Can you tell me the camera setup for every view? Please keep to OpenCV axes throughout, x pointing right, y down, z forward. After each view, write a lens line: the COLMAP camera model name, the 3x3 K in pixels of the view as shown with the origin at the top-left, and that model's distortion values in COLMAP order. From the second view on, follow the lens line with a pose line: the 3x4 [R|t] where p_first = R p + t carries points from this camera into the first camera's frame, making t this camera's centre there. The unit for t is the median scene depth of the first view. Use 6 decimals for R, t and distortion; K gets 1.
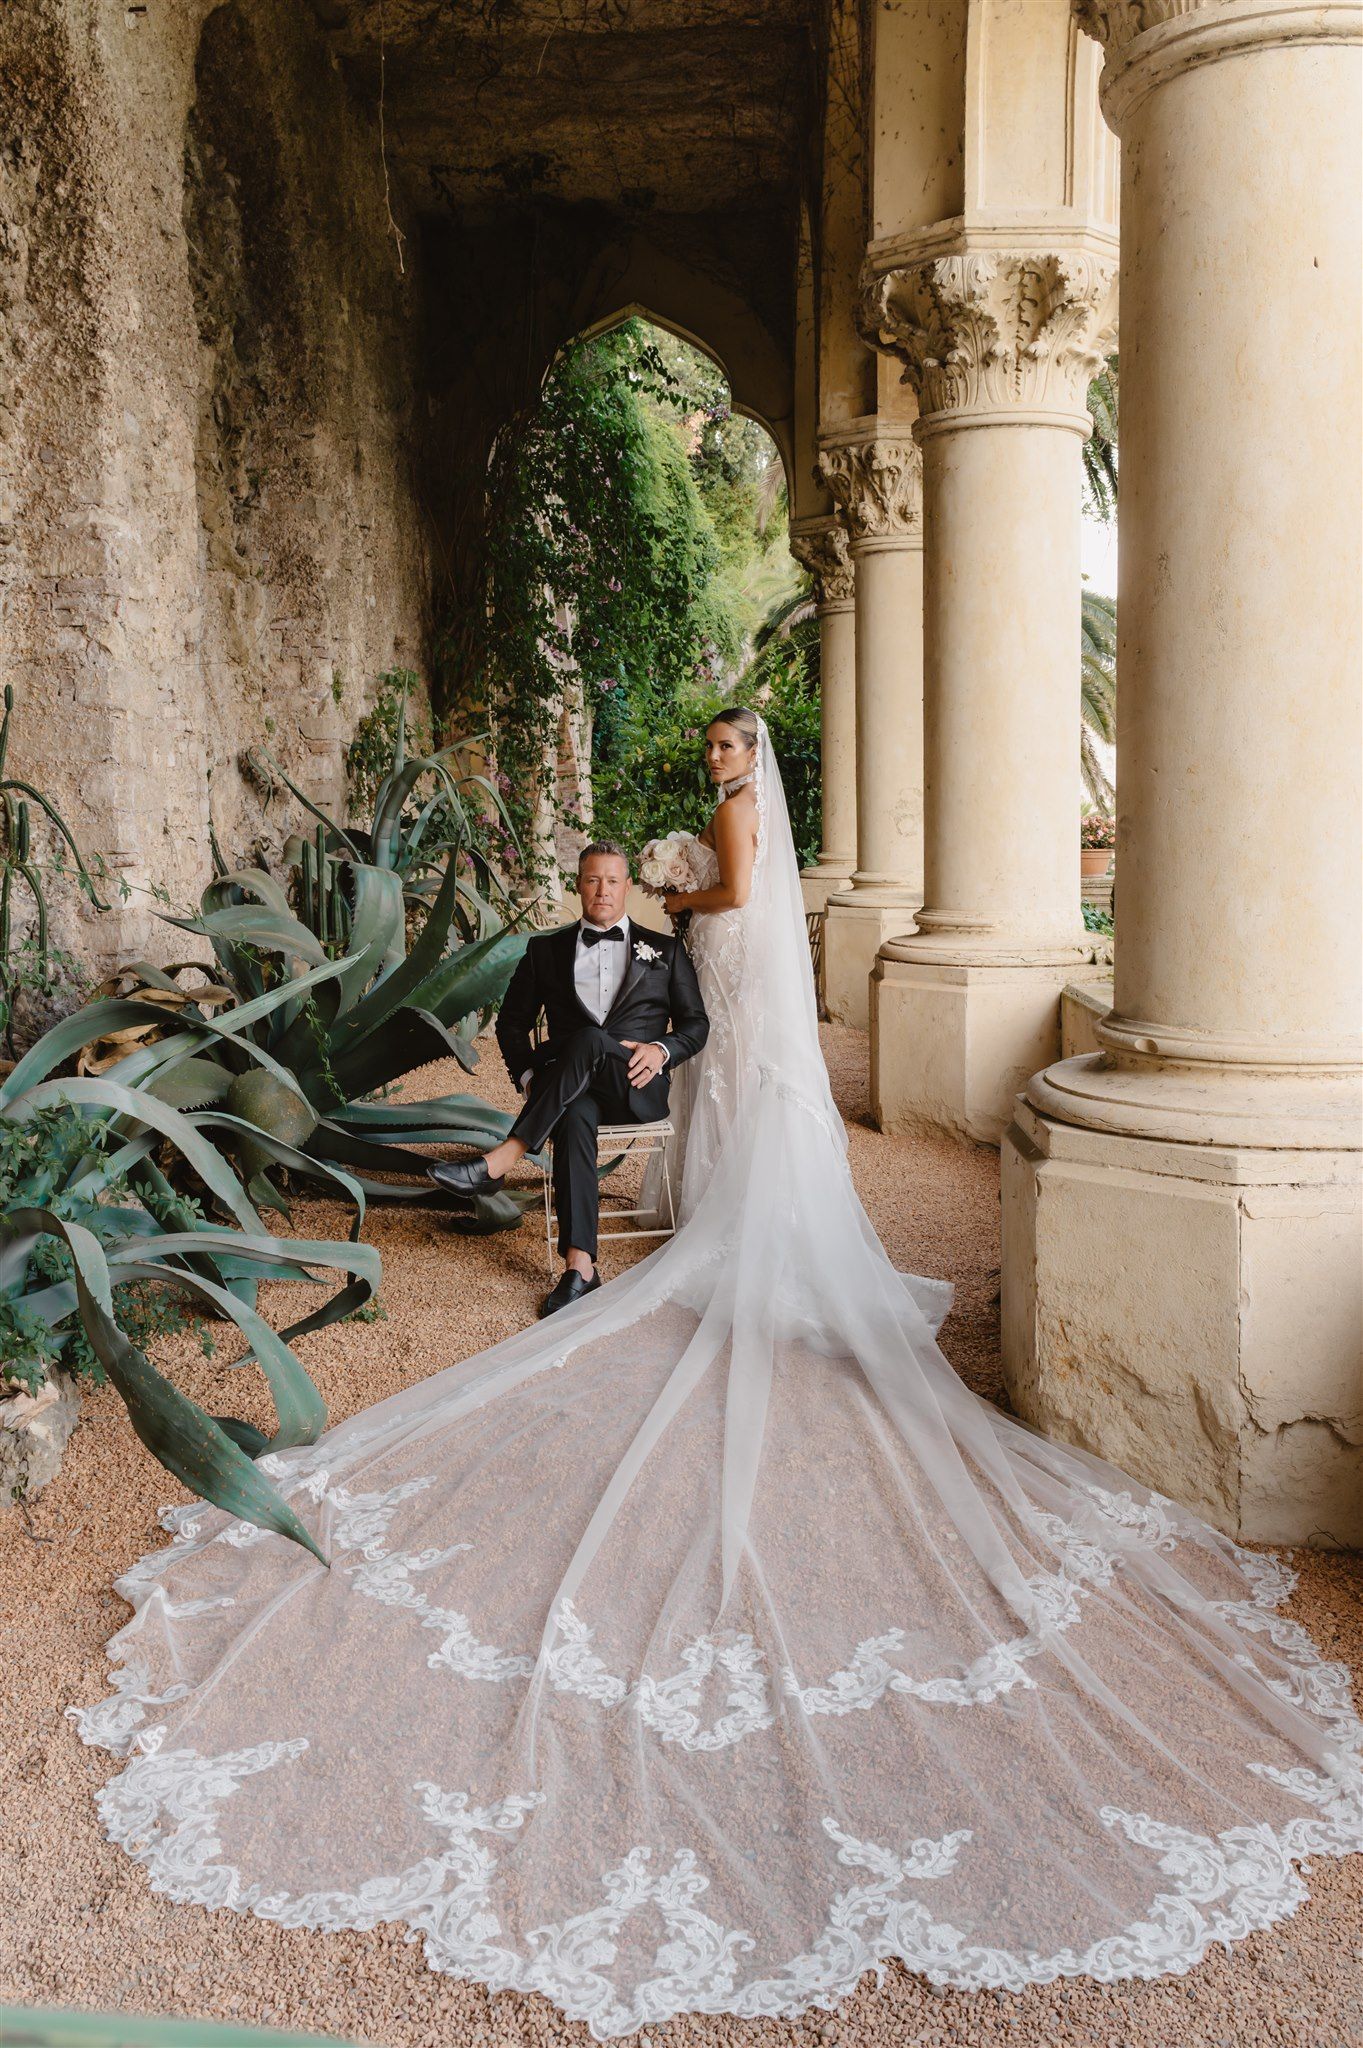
lens RADIAL K [[1793.8, 0, 682.7], [0, 1793.8, 978.4], [0, 0, 1]] dist [0.000635, 0.004301]
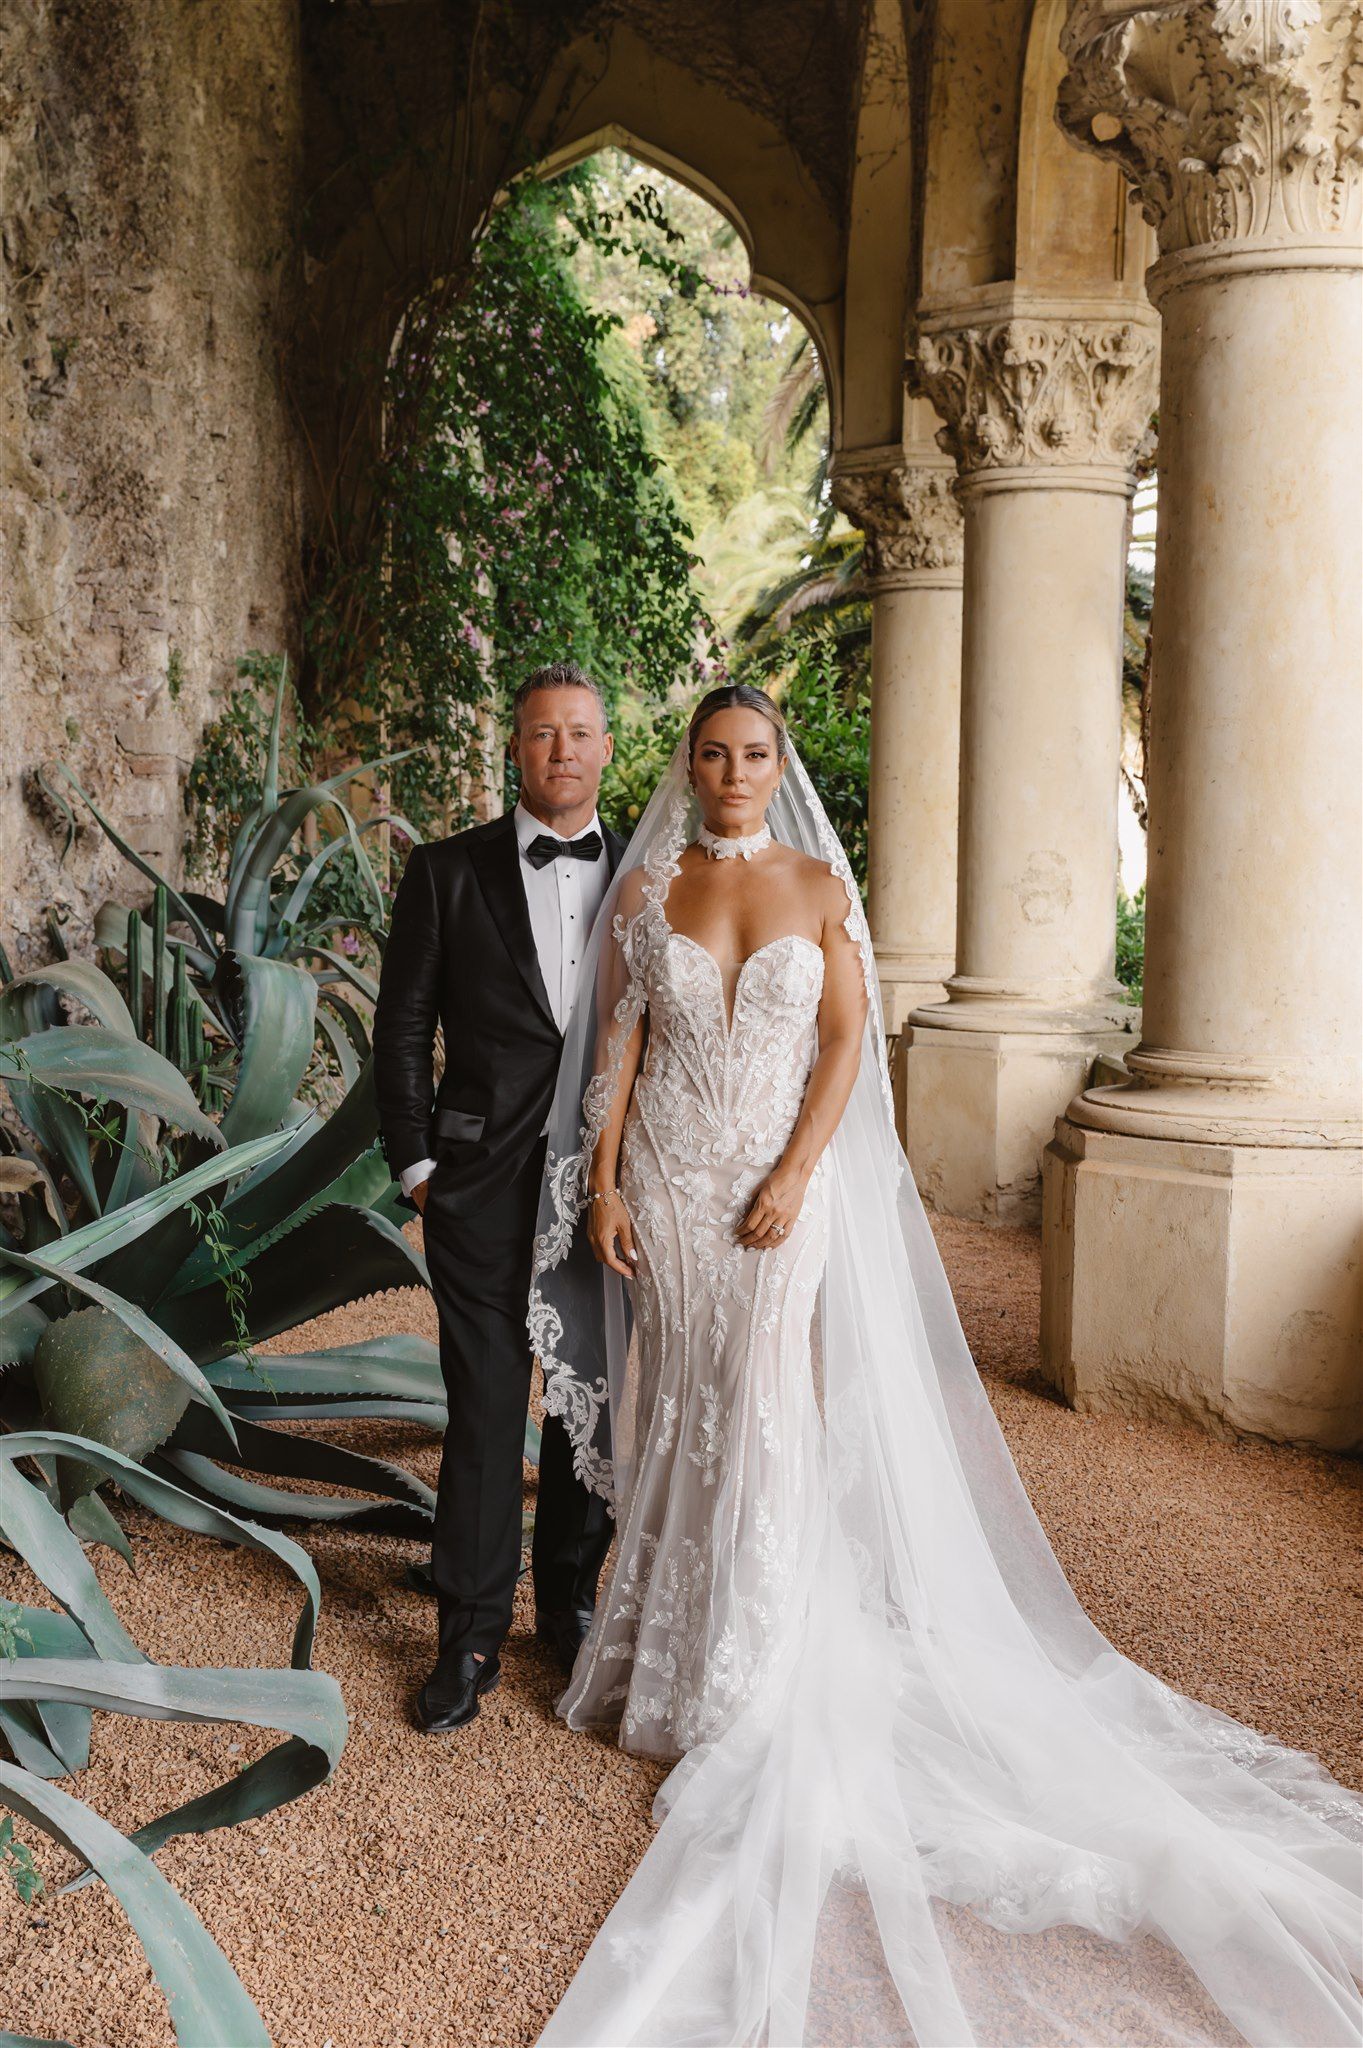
lens RADIAL K [[2463.4, 0, 622.2], [0, 2463.4, 1060.1], [0, 0, 1]] dist [0.005334, -0.004961]
pose [[0.999598, 0.023224, 0.016281, -0.042727], [-0.022943, 0.999588, -0.017243, -0.010999], [-0.016675, 0.016862, 0.999719, 0.107131]]
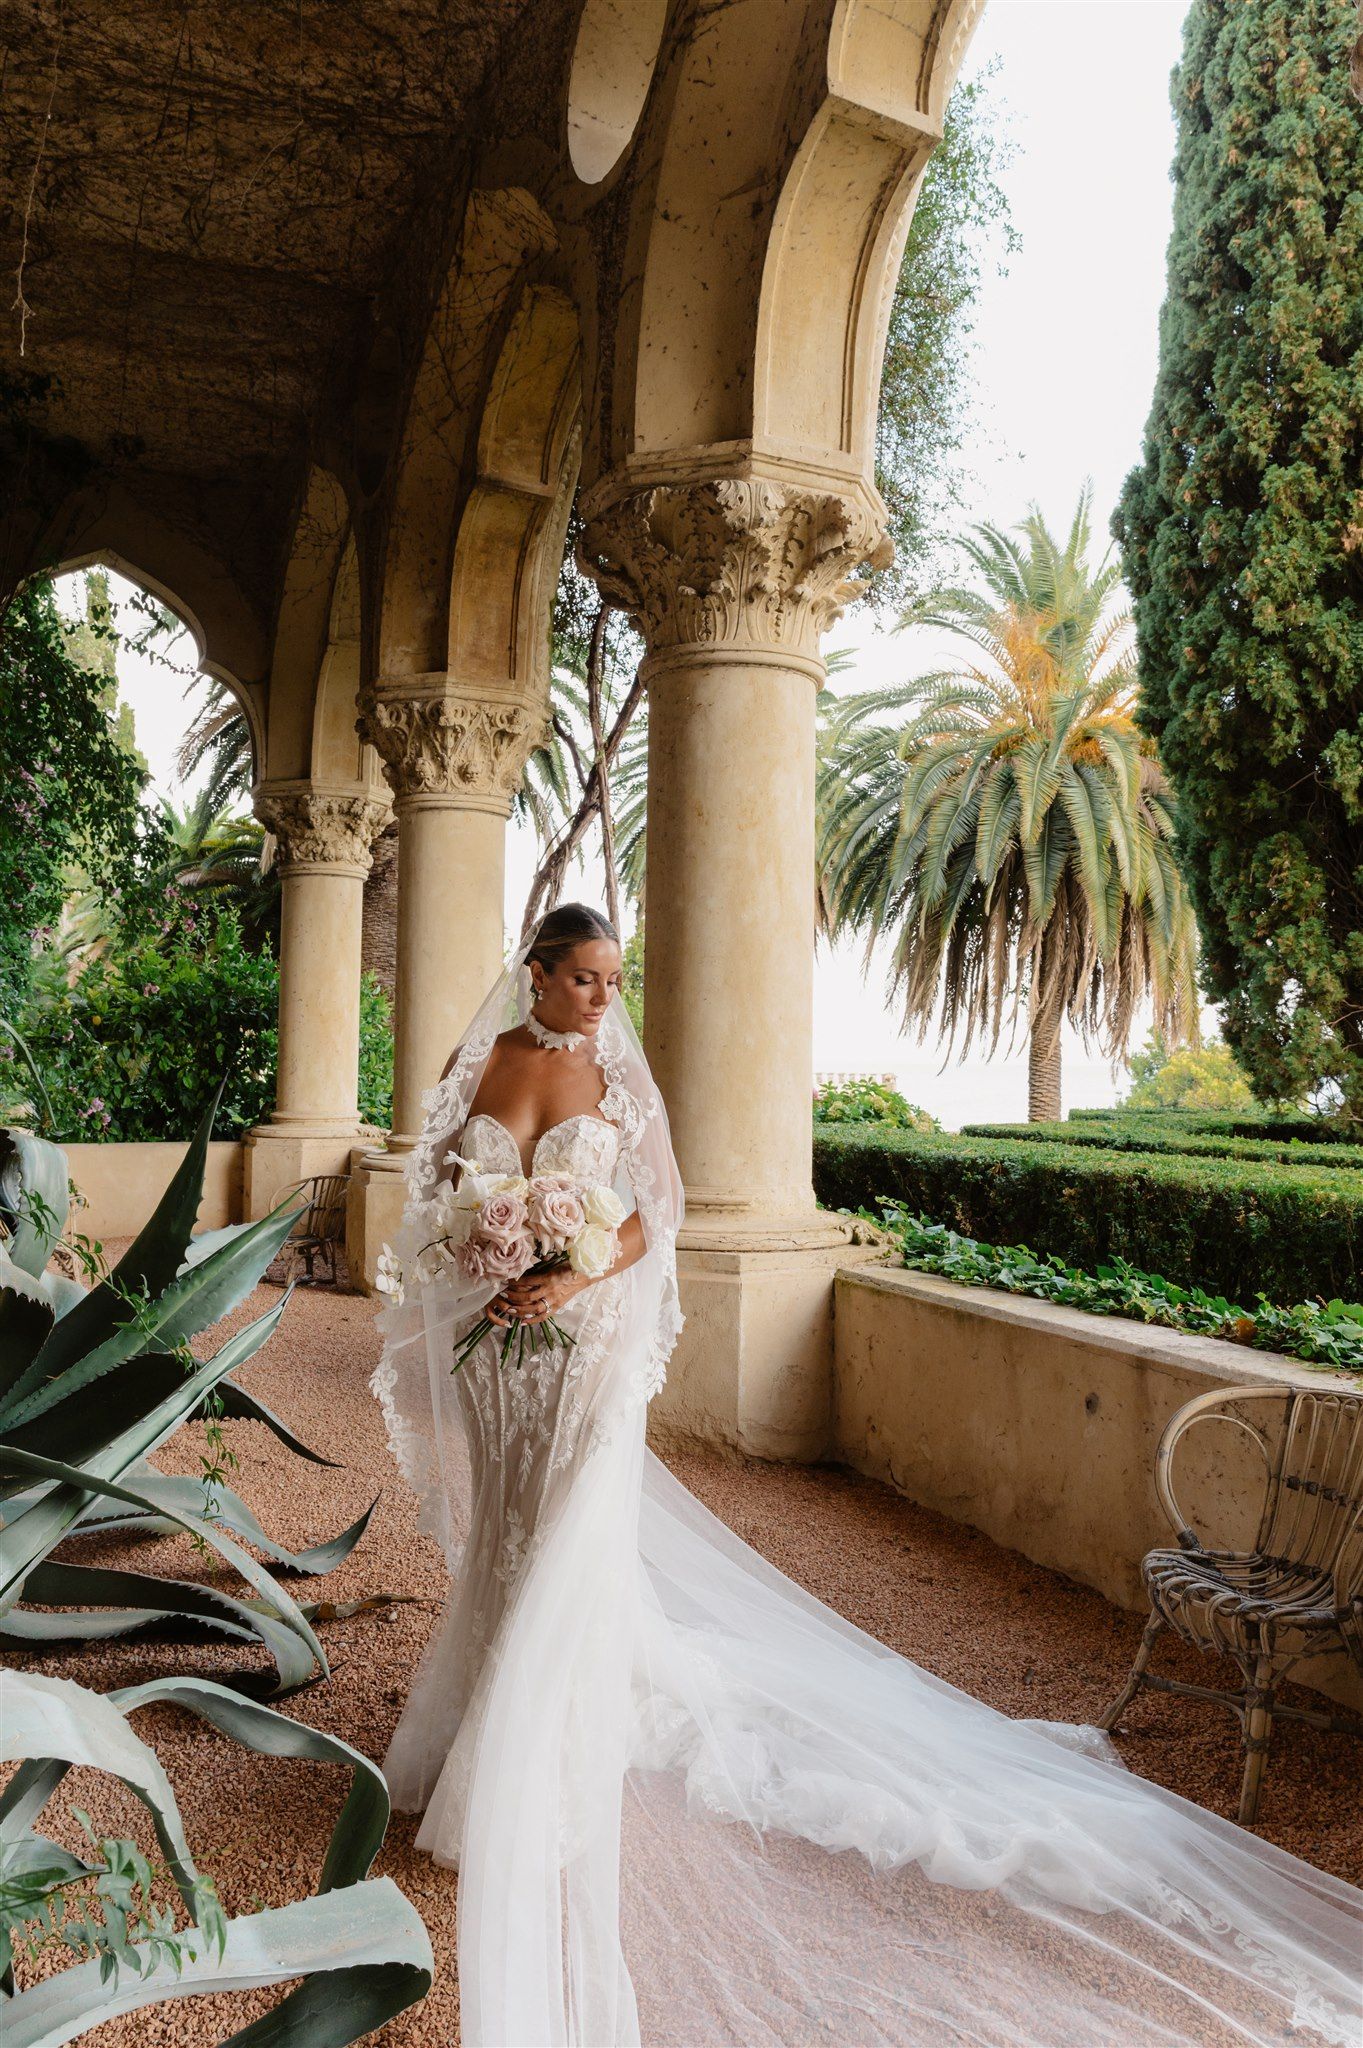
lens RADIAL K [[1516.0, 0, 678.6], [0, 1516.0, 984.1], [0, 0, 1]] dist [-0.006696, 0.028793]
pose [[0.901290, 0.046013, 0.430765, -0.128398], [0.019451, 0.989043, -0.146342, -0.018840], [-0.432779, 0.140276, 0.890520, 0.222679]]
